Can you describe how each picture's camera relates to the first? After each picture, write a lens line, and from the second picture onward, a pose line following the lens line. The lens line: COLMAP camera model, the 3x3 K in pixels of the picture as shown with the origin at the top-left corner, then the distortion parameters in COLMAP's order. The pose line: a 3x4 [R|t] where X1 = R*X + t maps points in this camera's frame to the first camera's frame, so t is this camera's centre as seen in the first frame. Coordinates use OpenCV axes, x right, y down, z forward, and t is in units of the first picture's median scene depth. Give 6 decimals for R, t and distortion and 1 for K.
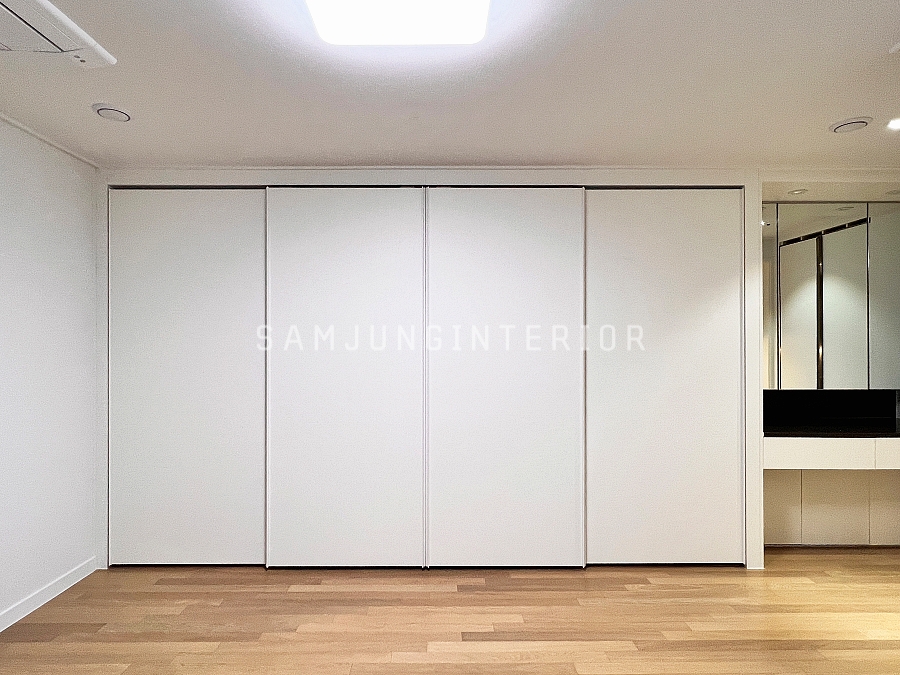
lens RADIAL K [[515.7, 0, 448.6], [0, 515.7, 341.9], [0, 0, 1]] dist [-0.001134, -0.001391]
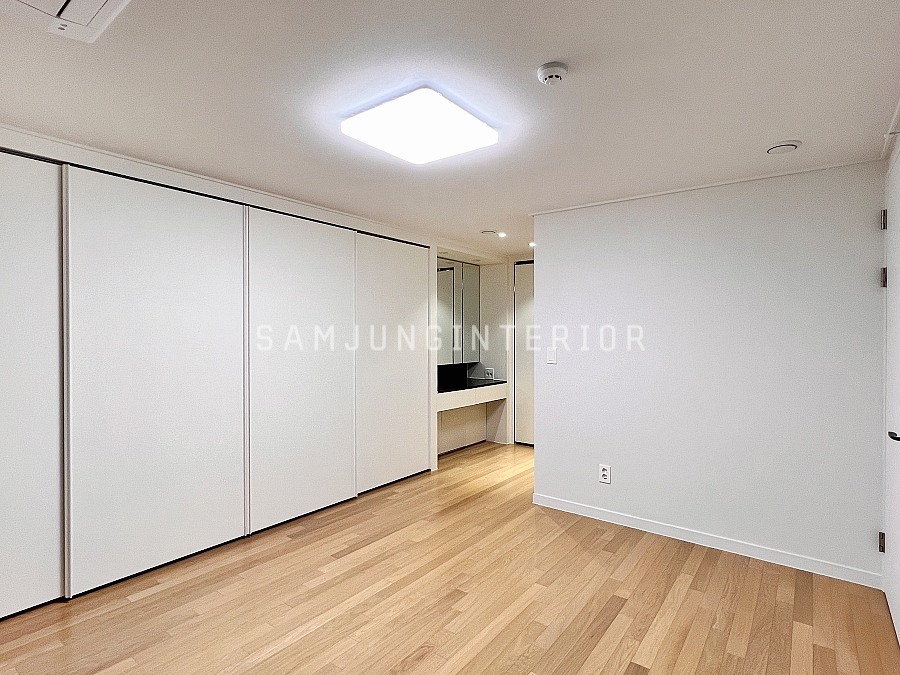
lens RADIAL K [[454.1, 0, 448.1], [0, 454.1, 330.2], [0, 0, 1]] dist [0.002370, -0.000689]
pose [[0.628048, 0.008902, 0.778124, -0.575186], [0.004193, 0.999881, -0.014823, -0.002873], [-0.778163, 0.012572, 0.627936, 0.010592]]
